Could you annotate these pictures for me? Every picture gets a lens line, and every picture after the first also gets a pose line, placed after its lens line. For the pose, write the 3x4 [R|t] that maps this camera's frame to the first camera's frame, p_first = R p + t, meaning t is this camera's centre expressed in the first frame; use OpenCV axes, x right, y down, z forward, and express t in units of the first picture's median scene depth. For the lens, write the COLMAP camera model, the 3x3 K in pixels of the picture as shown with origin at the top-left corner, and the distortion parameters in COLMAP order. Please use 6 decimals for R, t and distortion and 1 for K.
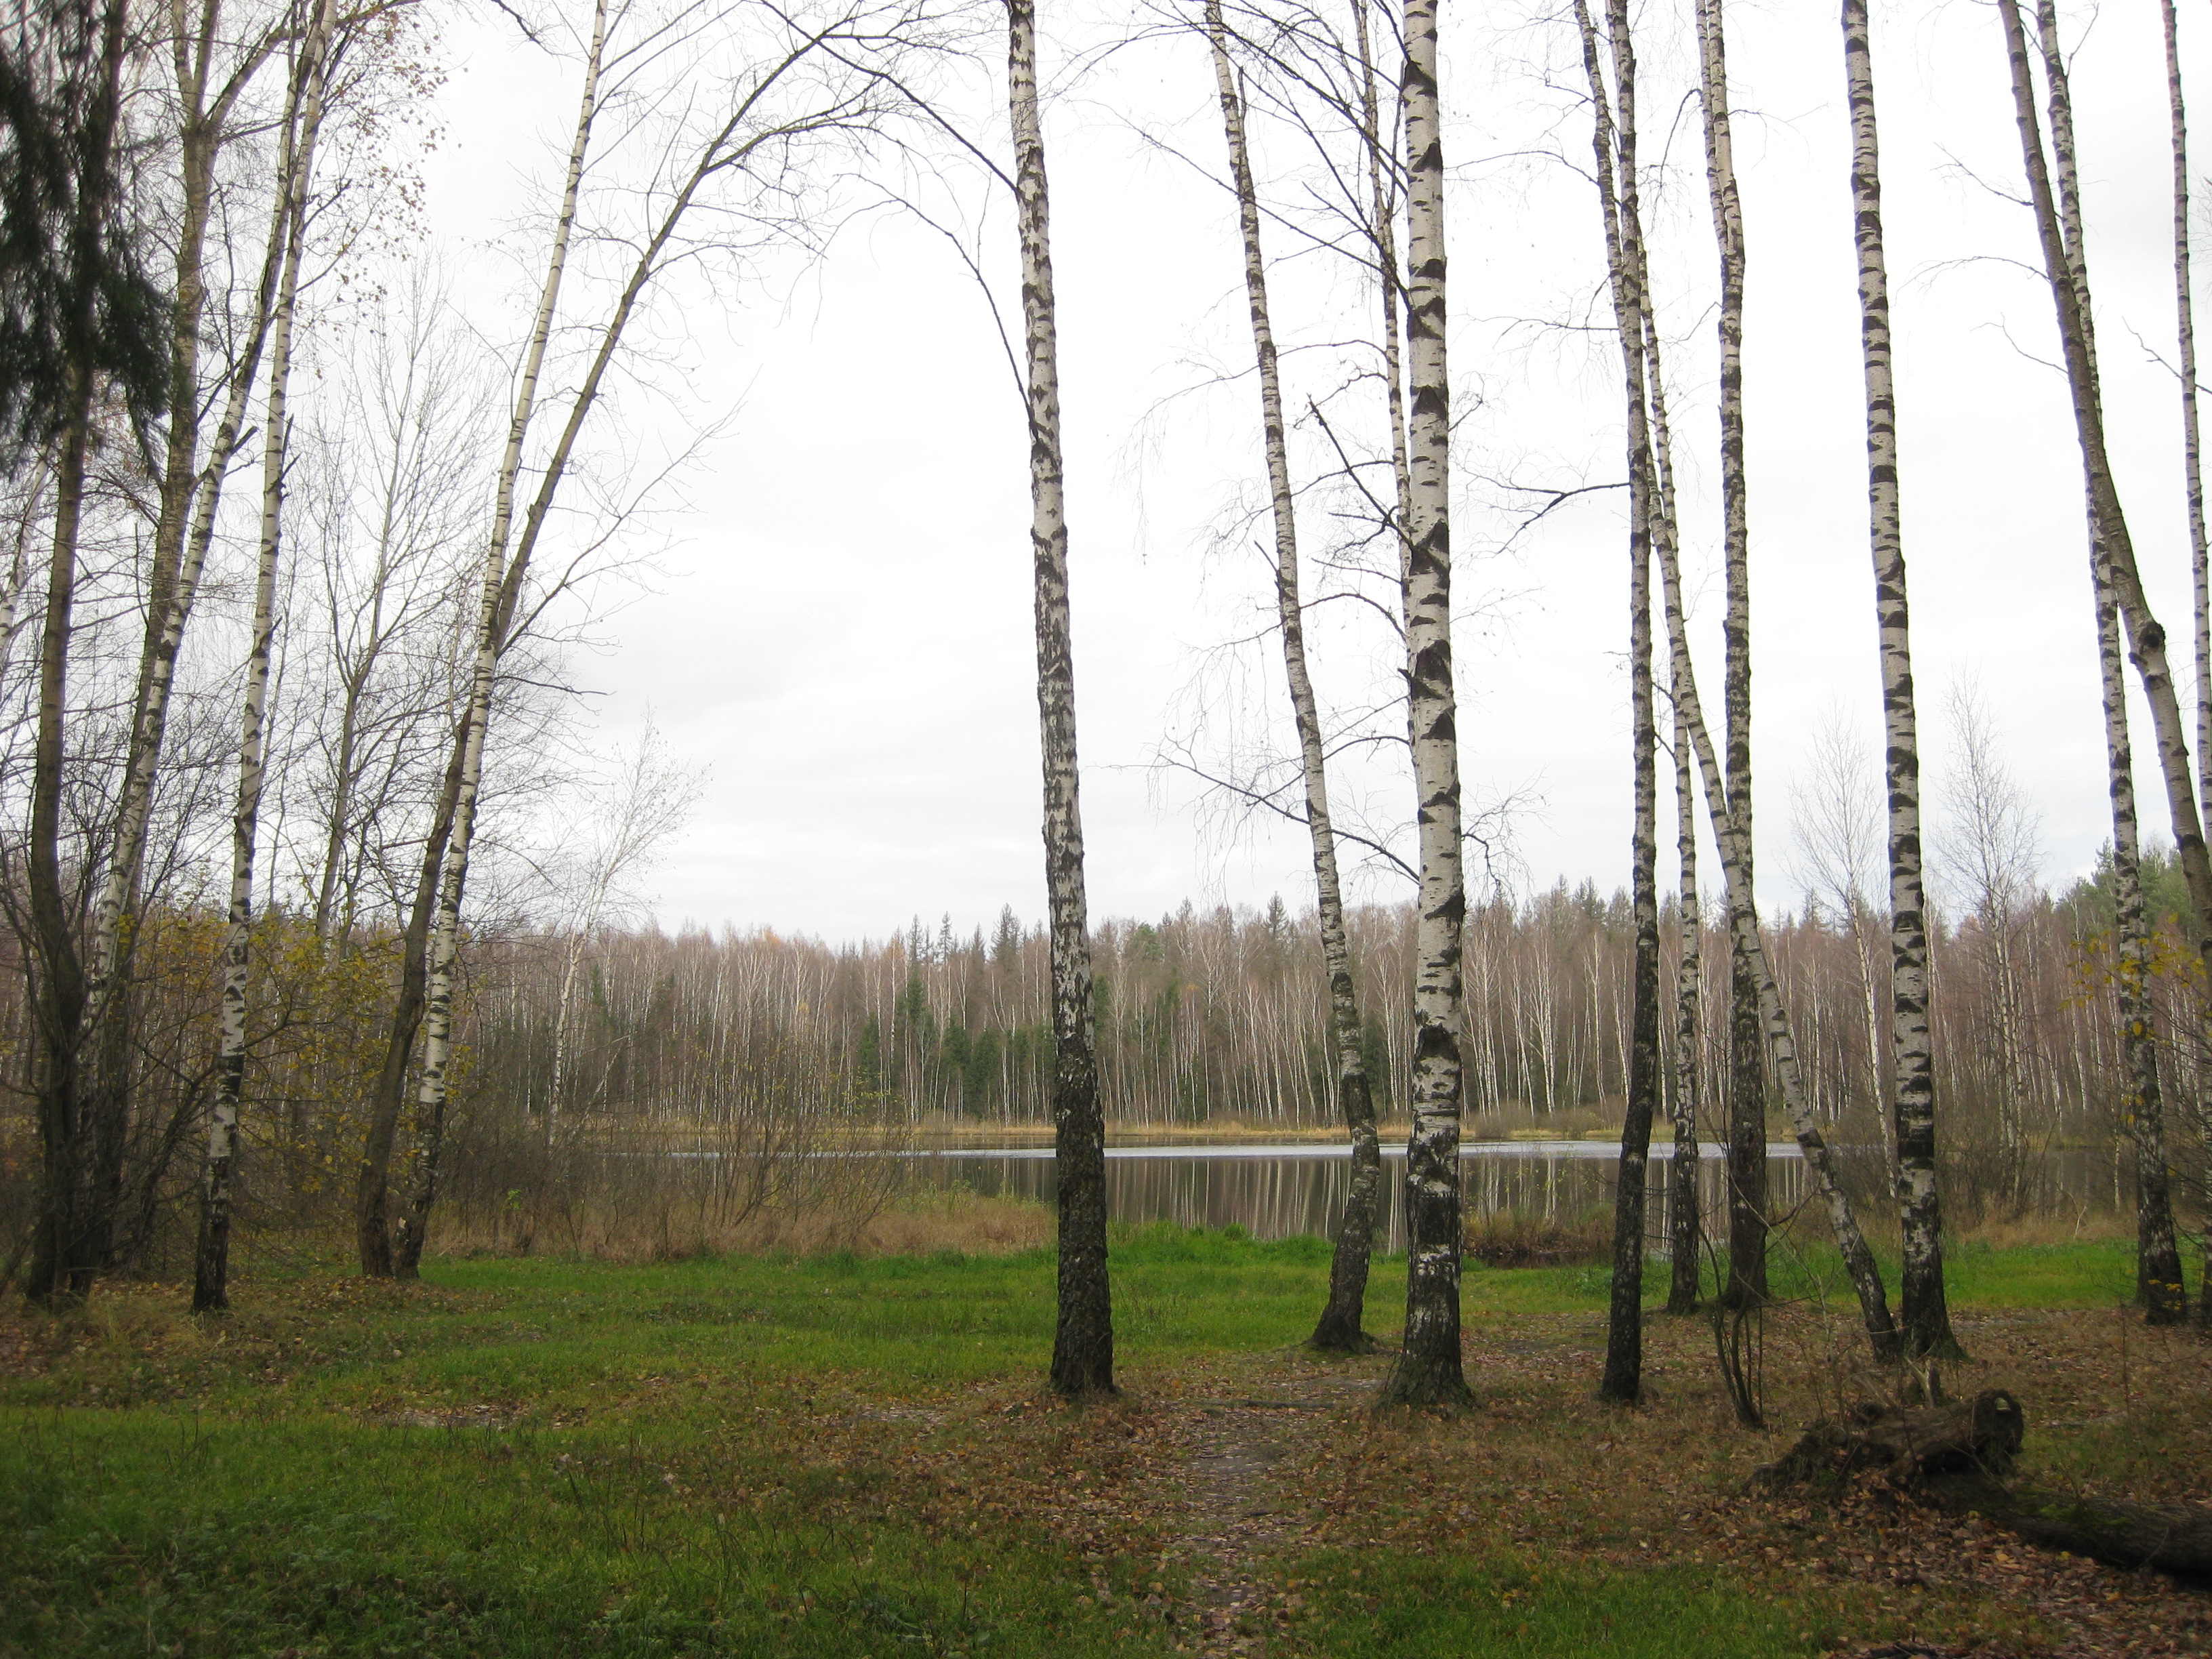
lens RADIAL K [[2398.1, 0, 1077.9], [0, 2398.1, 829.8], [0, 0, 1]] dist [-0.200989, 0.160259]
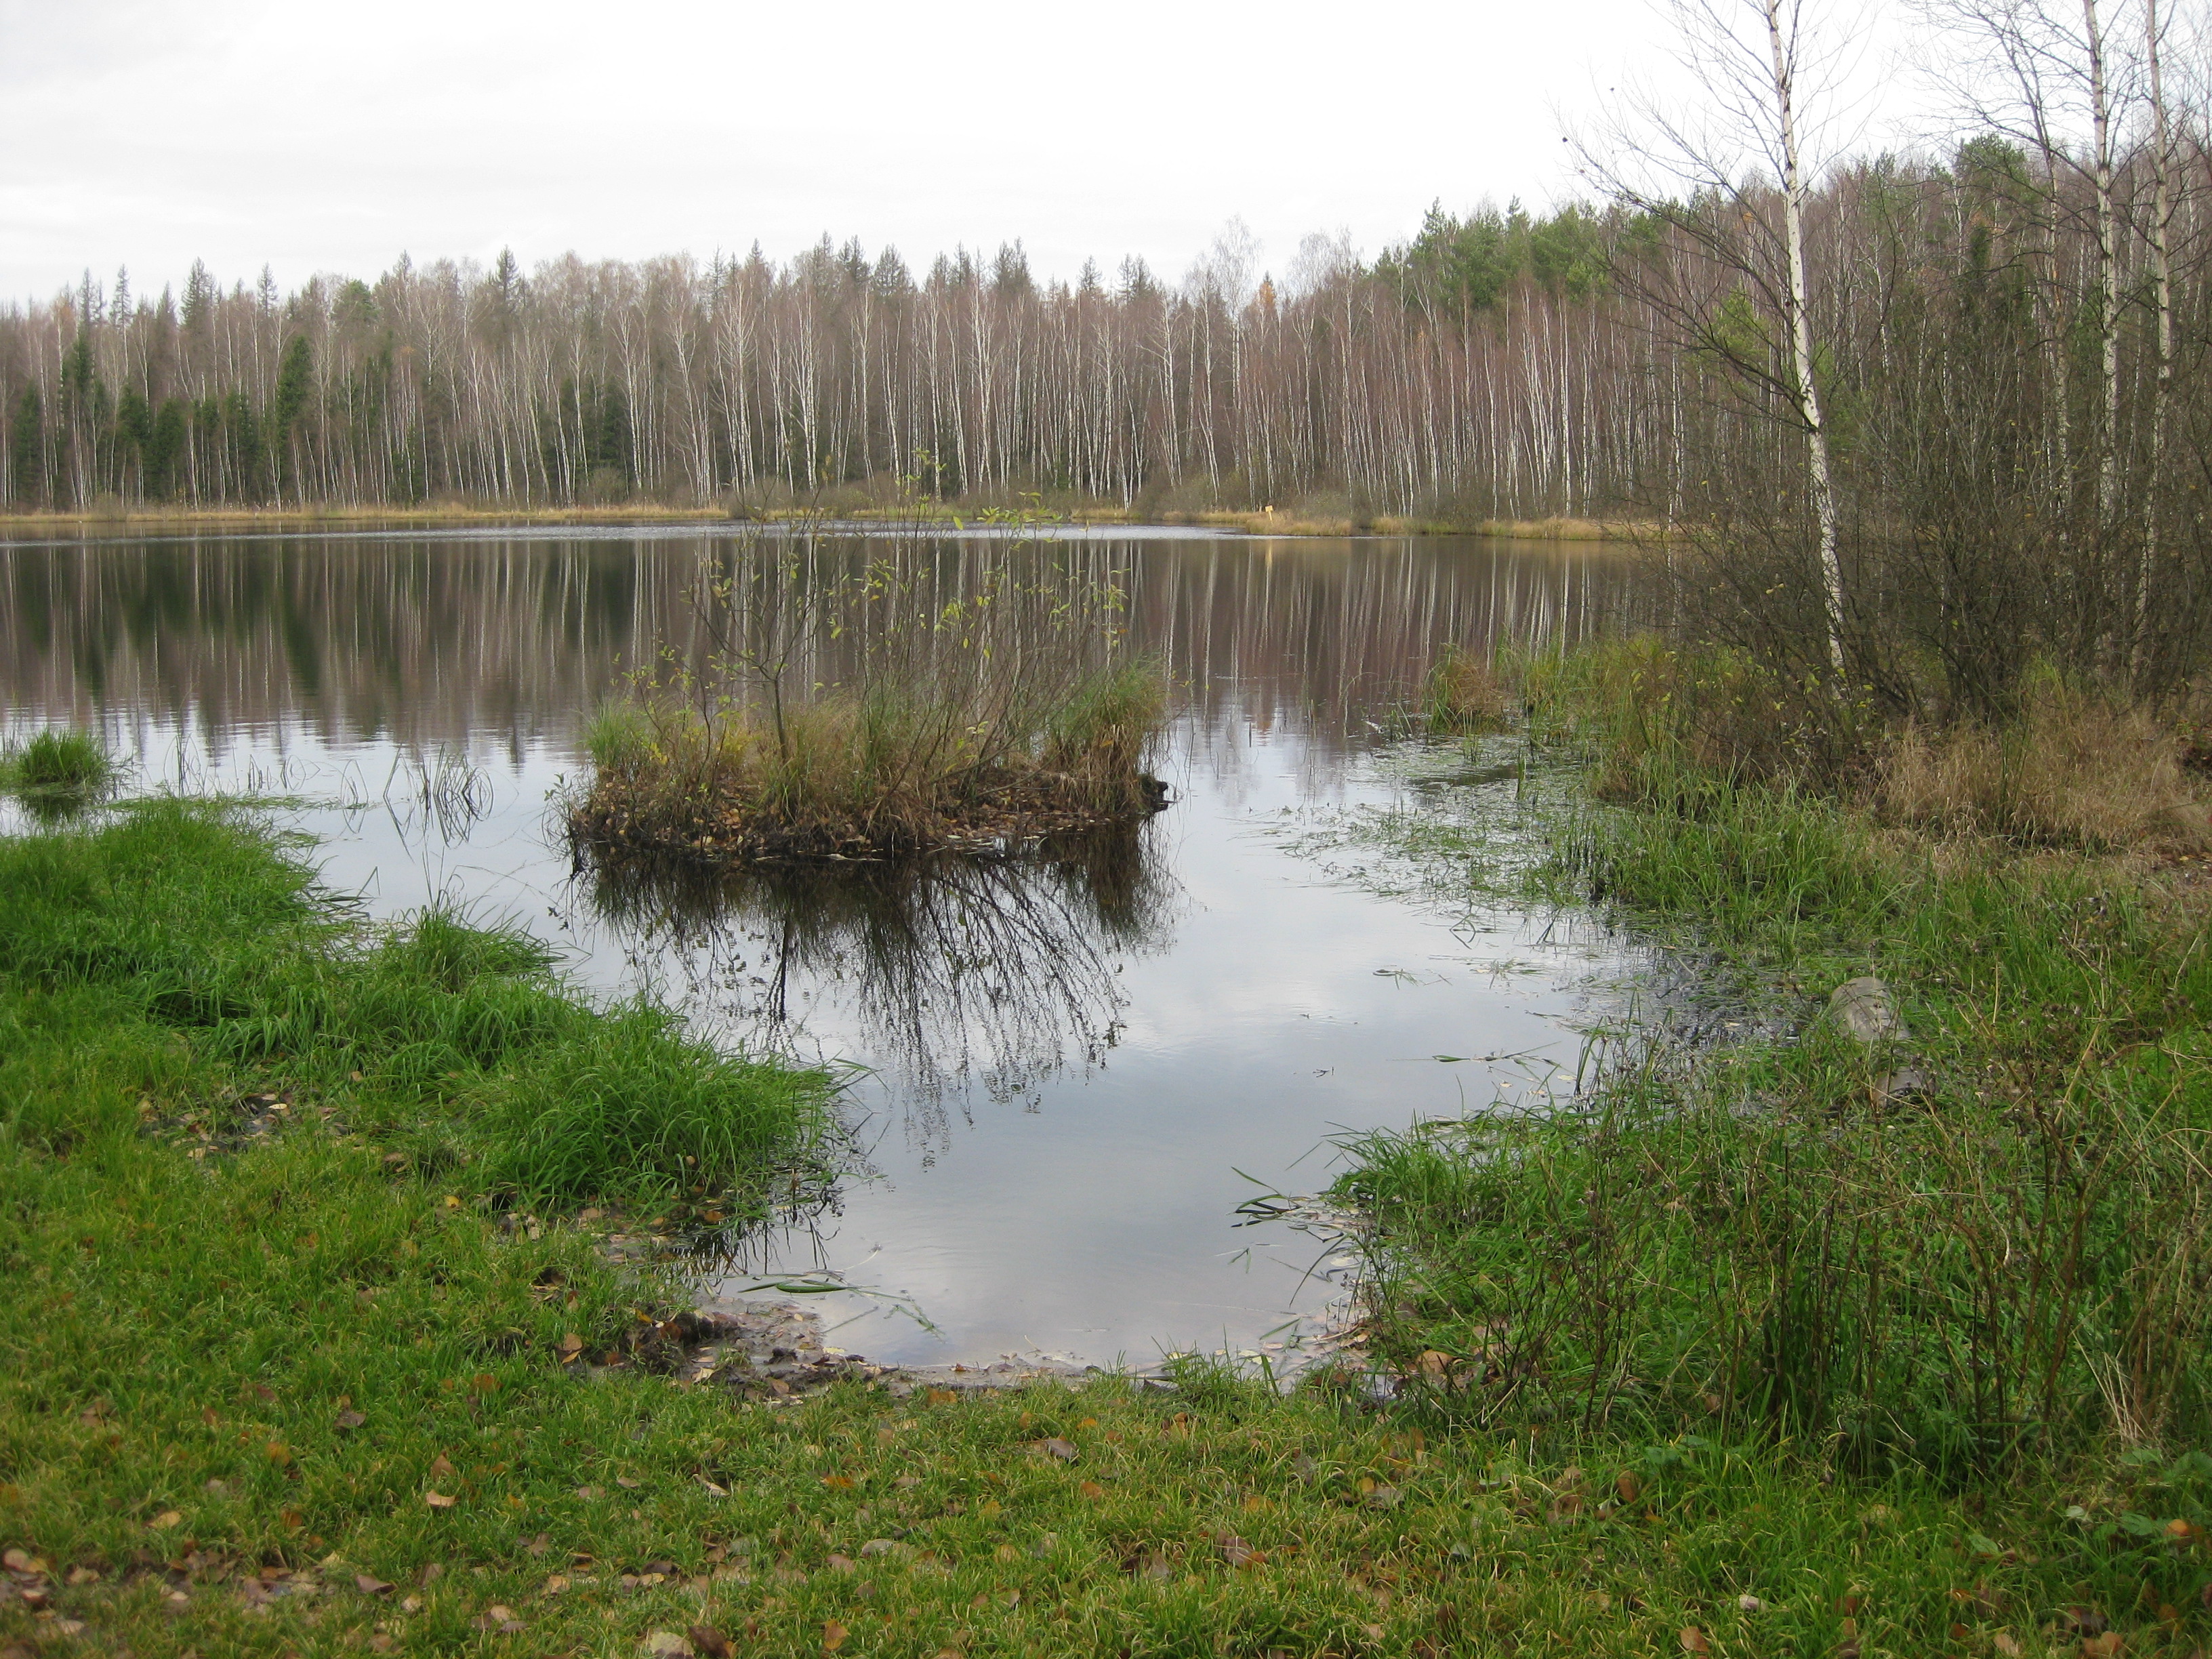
lens RADIAL K [[2398.1, 0, 1077.9], [0, 2398.1, 829.8], [0, 0, 1]] dist [-0.200989, 0.160259]
pose [[0.952607, -0.039748, 0.301596, 0.016452], [-0.037897, 0.968197, 0.247300, 0.015180], [-0.301834, -0.247010, 0.920805, 0.098441]]
